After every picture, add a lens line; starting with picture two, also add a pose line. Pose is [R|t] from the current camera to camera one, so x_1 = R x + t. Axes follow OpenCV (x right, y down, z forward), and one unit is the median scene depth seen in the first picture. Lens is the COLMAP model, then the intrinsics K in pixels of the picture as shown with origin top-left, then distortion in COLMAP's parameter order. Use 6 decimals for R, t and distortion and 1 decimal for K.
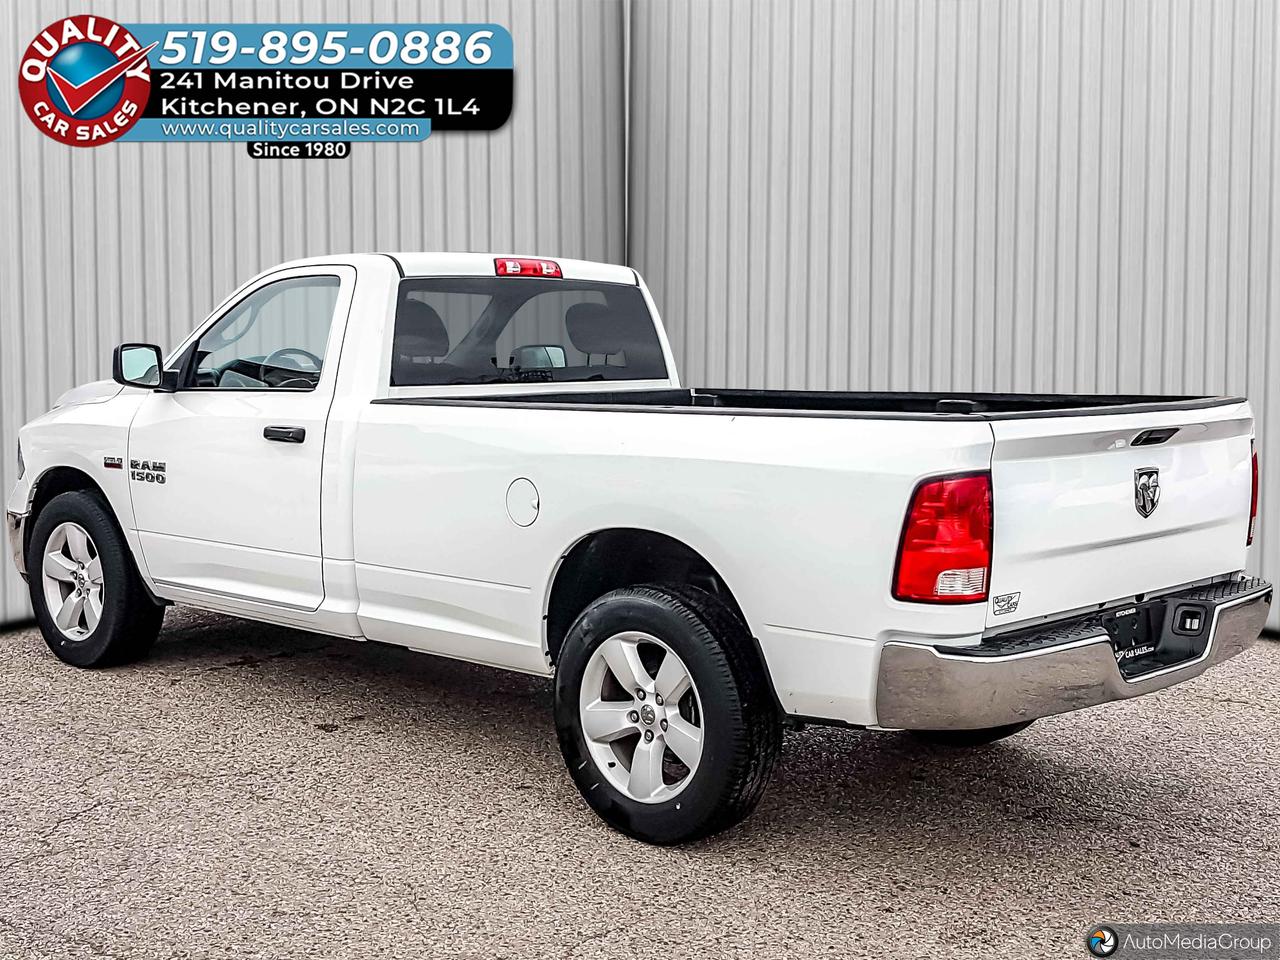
lens RADIAL K [[1674.6, 0, 546.4], [0, 1674.6, 482.9], [0, 0, 1]] dist [0.191142, -0.025806]
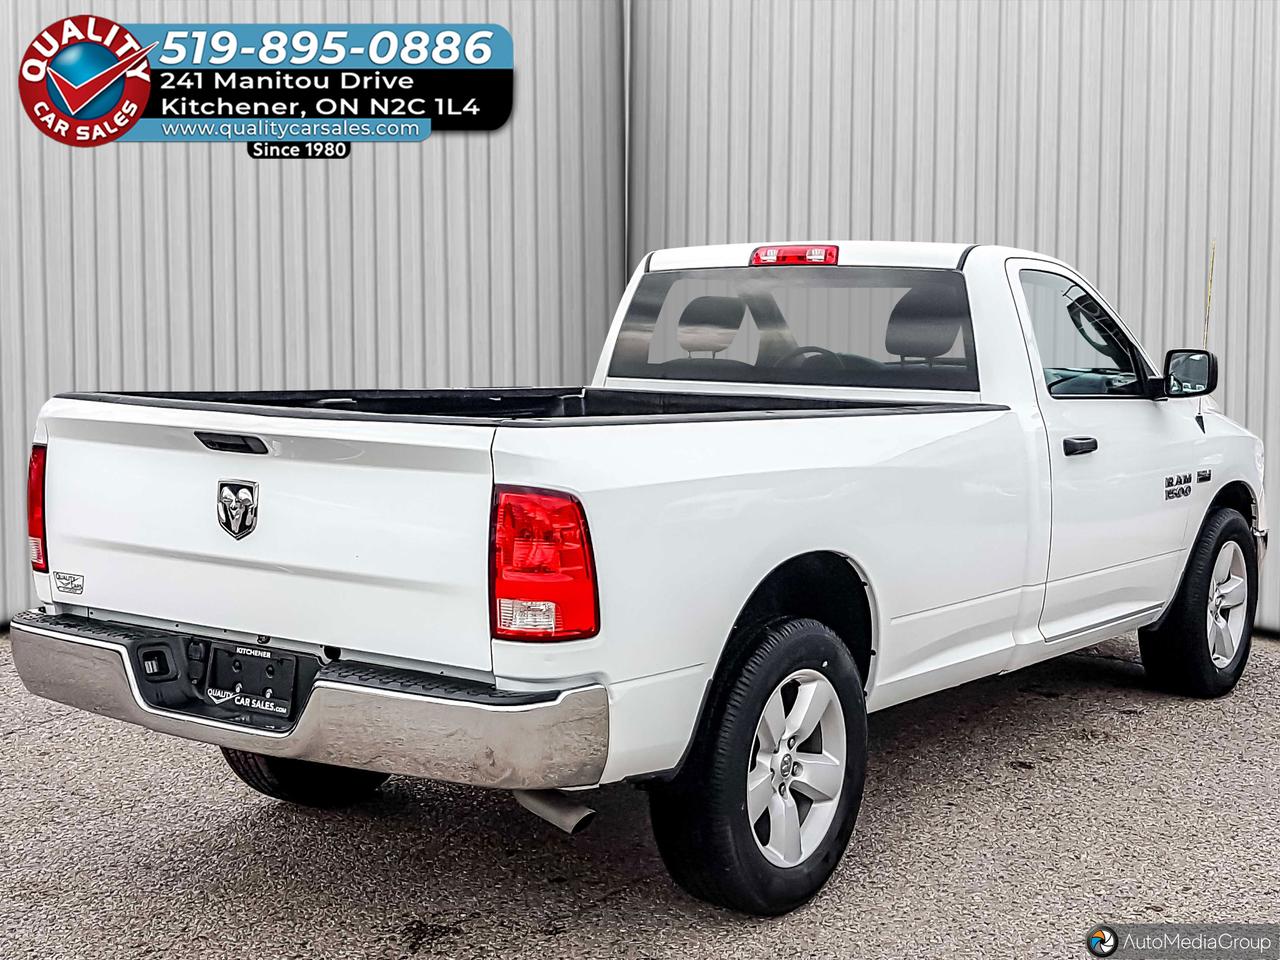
lens RADIAL K [[1674.6, 0, 546.4], [0, 1674.6, 482.9], [0, 0, 1]] dist [0.191142, -0.025806]
pose [[0.145668, 0.094492, -0.984811, 1.055077], [-0.109645, 0.990838, 0.078852, -0.079234], [0.983239, 0.096494, 0.154694, 0.912324]]
